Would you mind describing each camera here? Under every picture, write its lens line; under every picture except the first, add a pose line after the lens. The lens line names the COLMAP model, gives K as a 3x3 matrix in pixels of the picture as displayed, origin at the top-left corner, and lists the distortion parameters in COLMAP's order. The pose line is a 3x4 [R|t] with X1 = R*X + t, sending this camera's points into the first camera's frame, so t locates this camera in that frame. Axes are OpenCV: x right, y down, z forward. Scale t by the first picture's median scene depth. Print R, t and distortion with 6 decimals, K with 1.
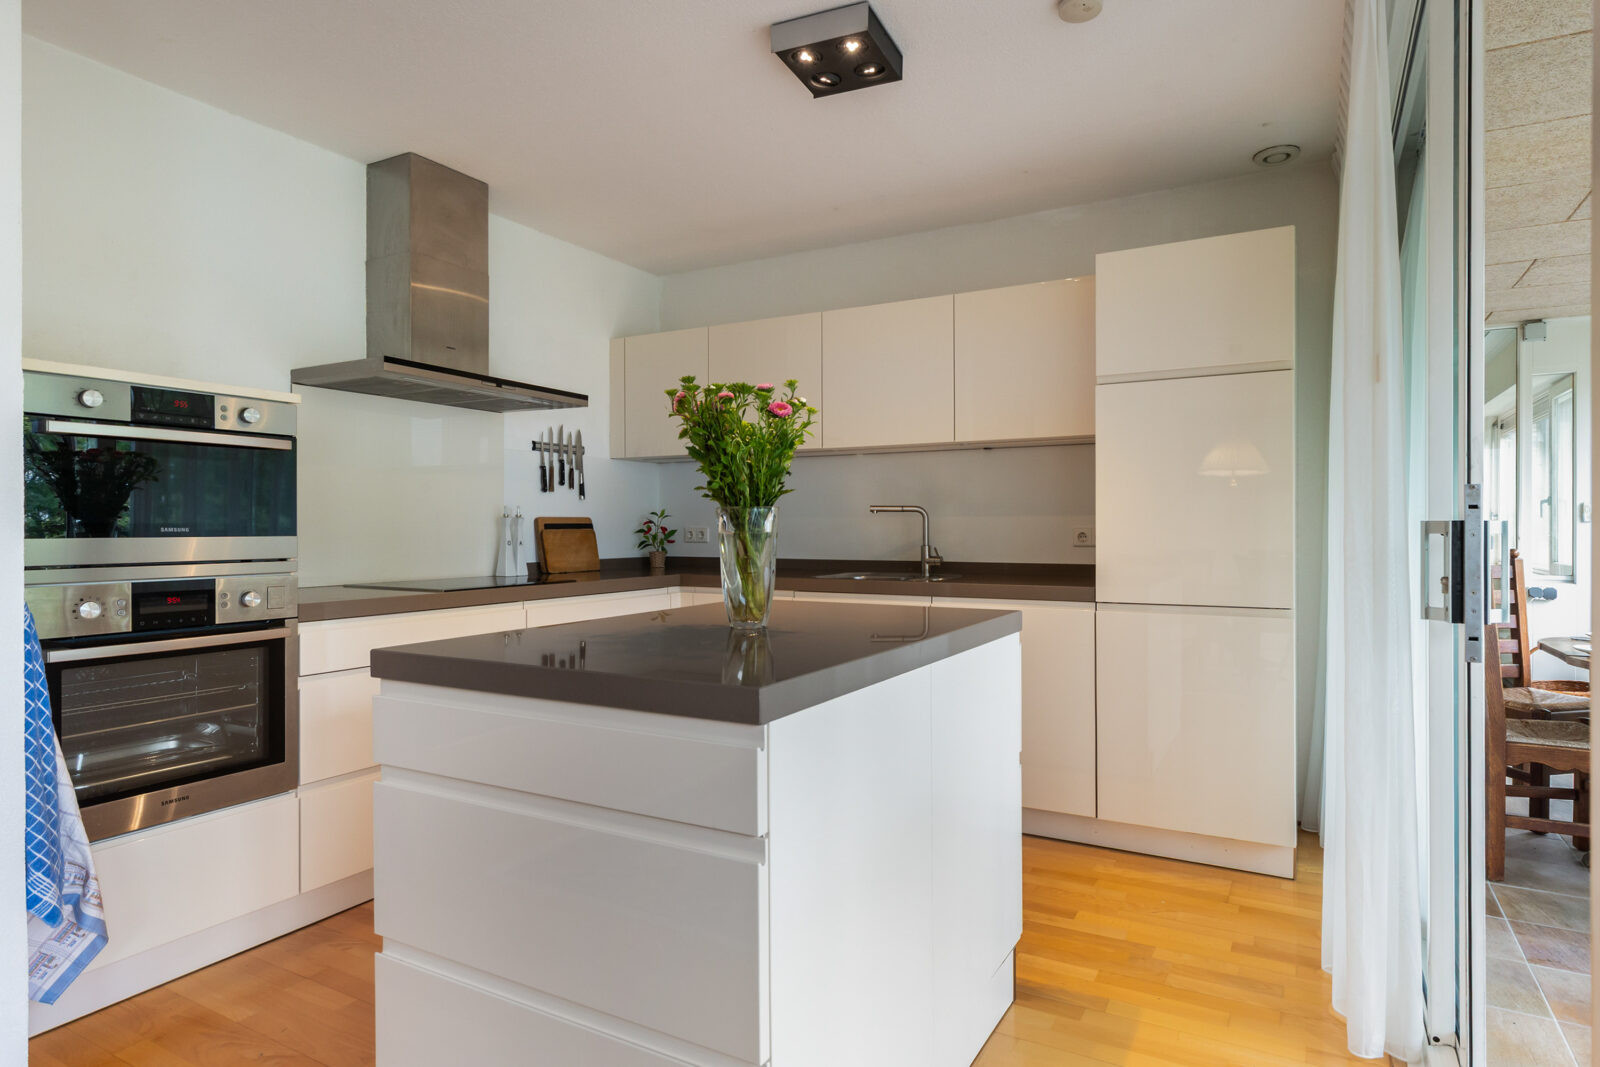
lens RADIAL K [[889.6, 0, 818.9], [0, 889.6, 512.1], [0, 0, 1]] dist [0.001606, -0.000839]
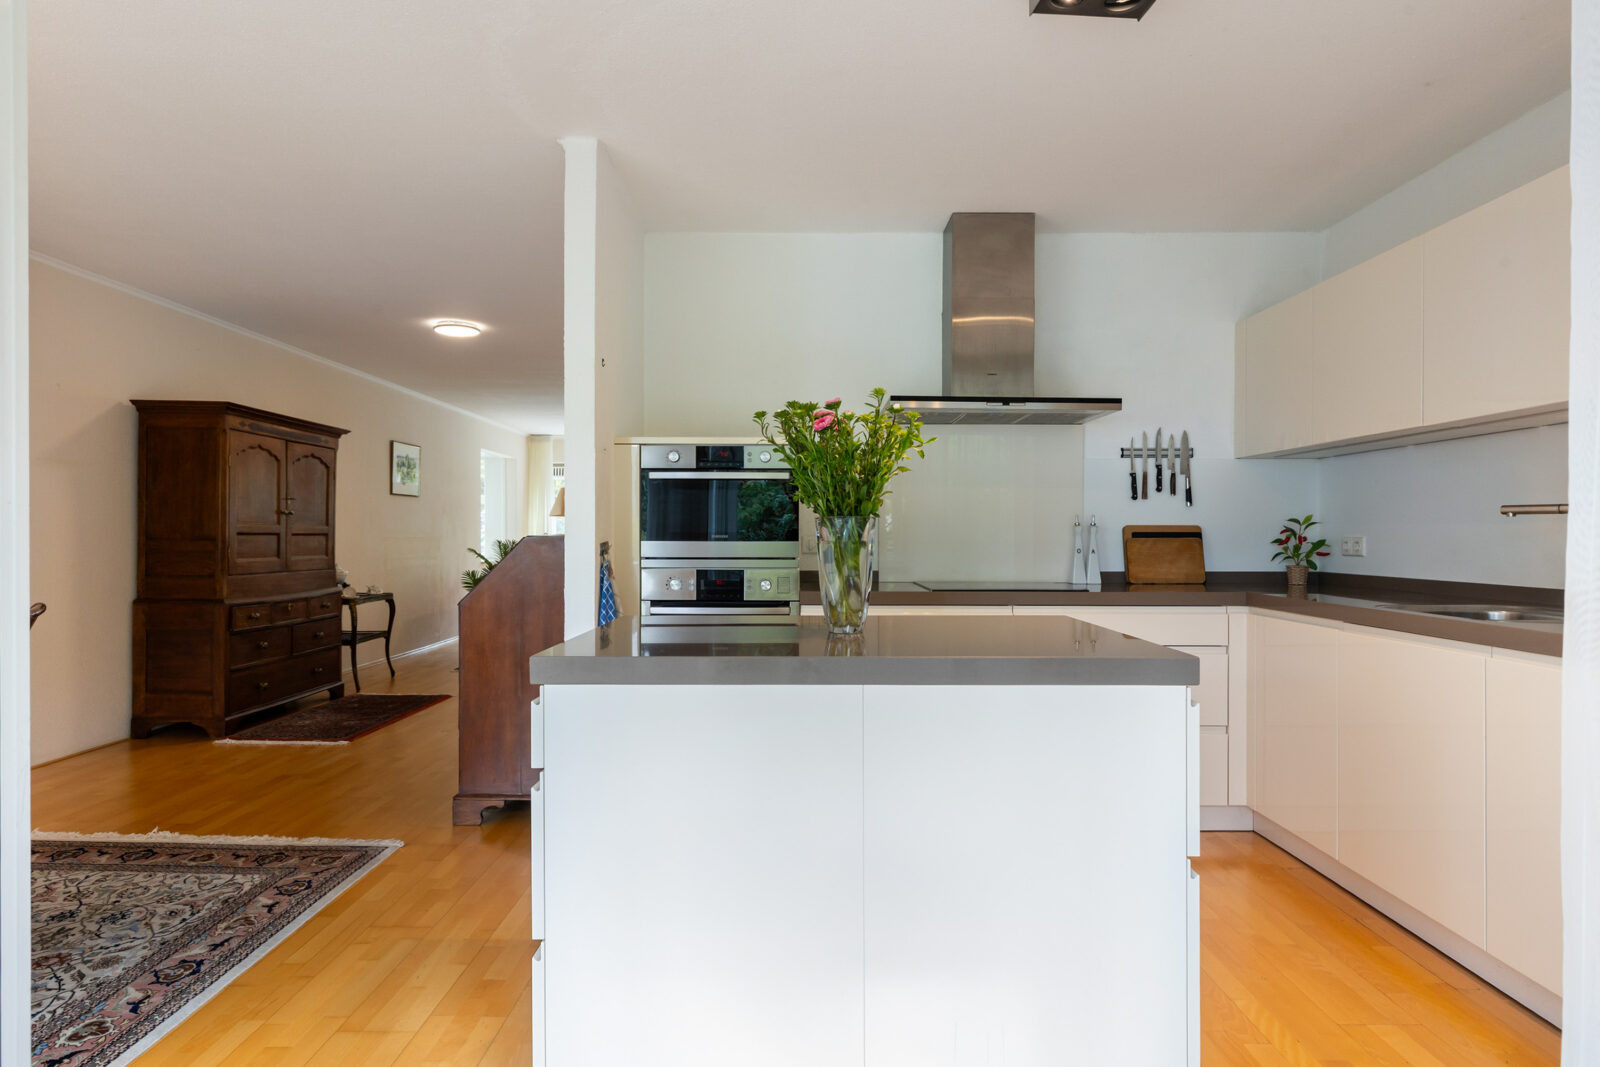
lens RADIAL K [[910.6, 0, 804.6], [0, 910.6, 522.8], [0, 0, 1]] dist [0.000012, -0.000683]
pose [[0.464801, -0.007981, -0.885379, 0.401198], [0.011420, 0.999930, -0.003018, 0.001450], [0.885342, -0.008708, 0.464860, 0.218325]]
